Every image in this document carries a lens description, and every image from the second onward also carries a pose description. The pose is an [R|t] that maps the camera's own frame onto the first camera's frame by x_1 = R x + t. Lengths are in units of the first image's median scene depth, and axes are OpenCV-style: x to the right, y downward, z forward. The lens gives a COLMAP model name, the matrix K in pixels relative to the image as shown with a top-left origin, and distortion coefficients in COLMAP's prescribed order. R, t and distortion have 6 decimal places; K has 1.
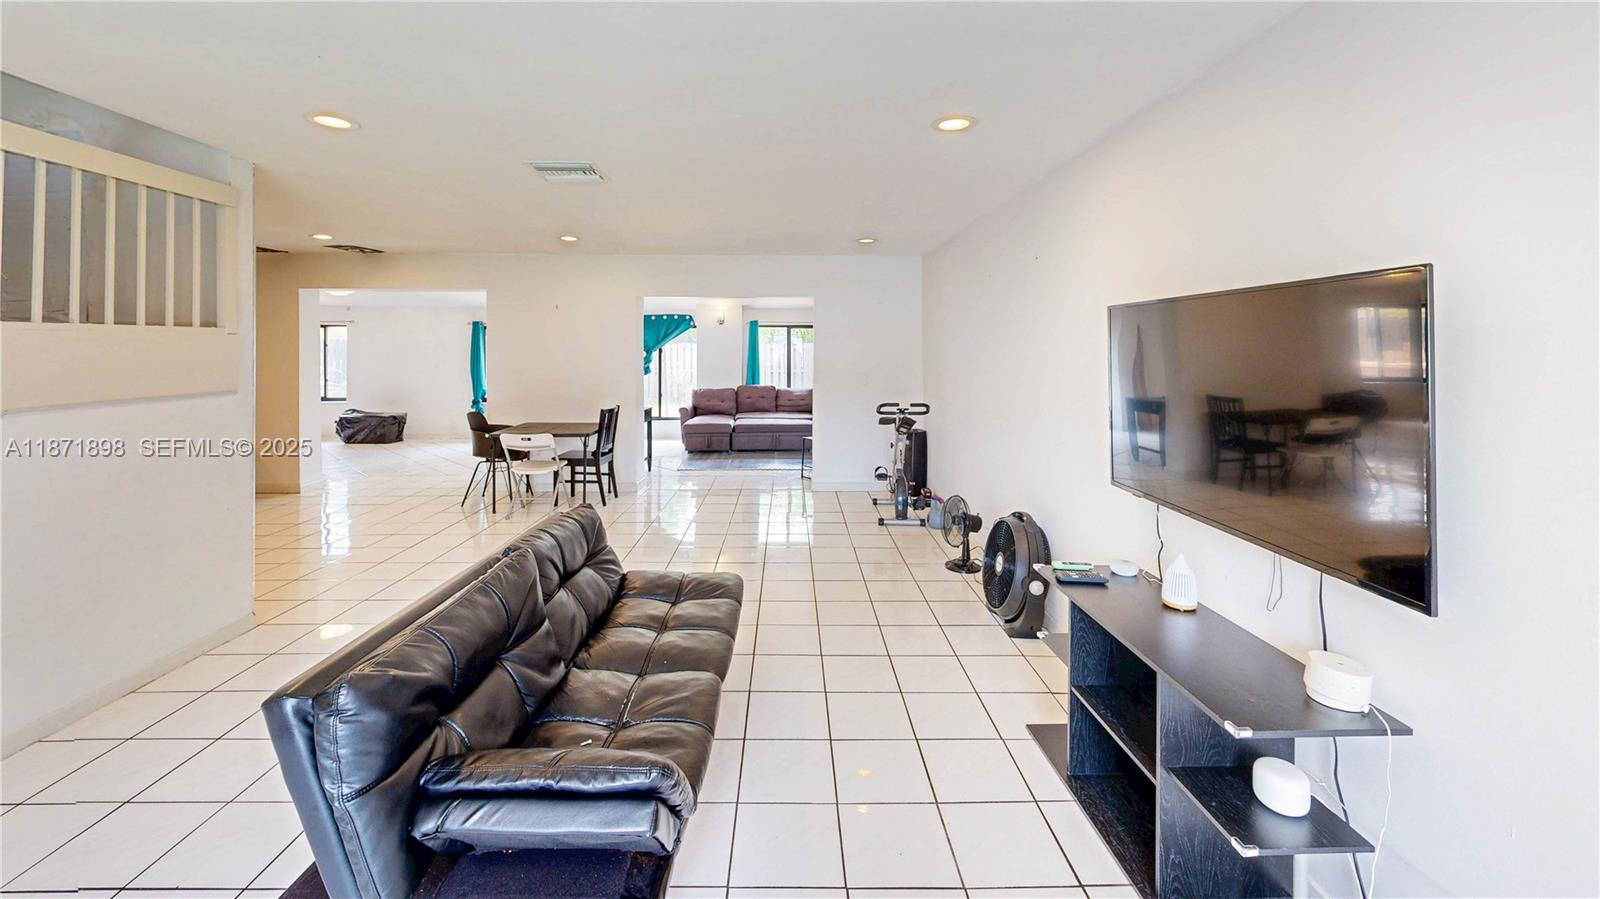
lens RADIAL K [[620.6, 0, 806.3], [0, 620.6, 348.6], [0, 0, 1]] dist [-0.002167, -0.000212]
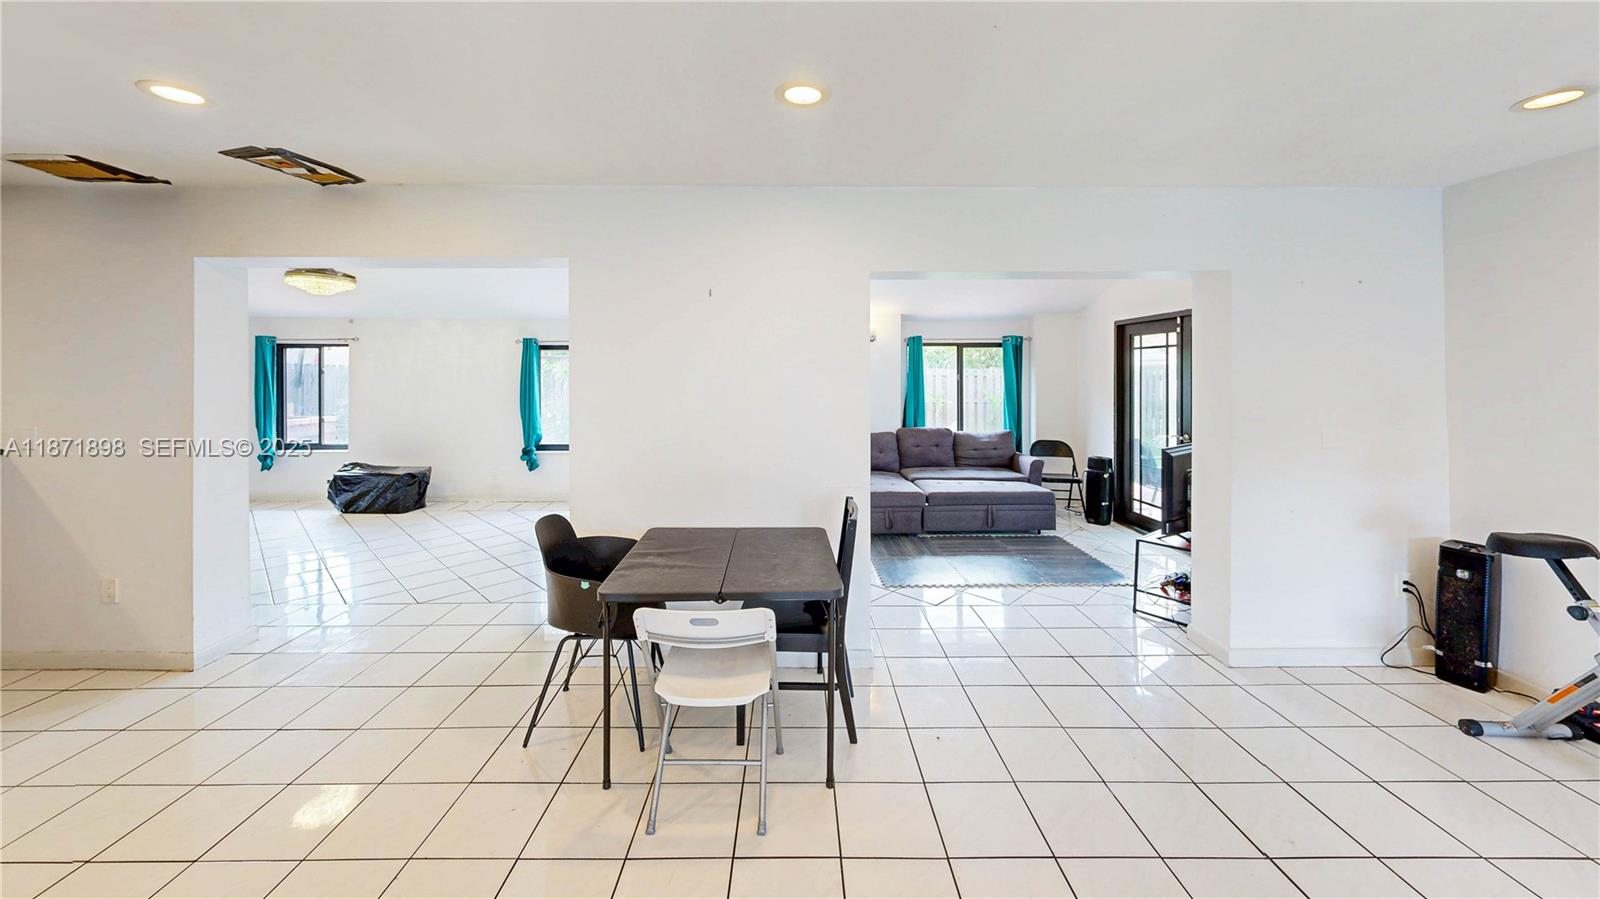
lens RADIAL K [[563.2, 0, 807.7], [0, 563.2, 375.3], [0, 0, 1]] dist [0.000925, -0.000428]
pose [[0.999976, -0.001493, -0.006818, -0.213322], [0.001478, 0.999997, -0.002100, 0.000428], [0.006821, 0.002089, 0.999975, 0.365914]]
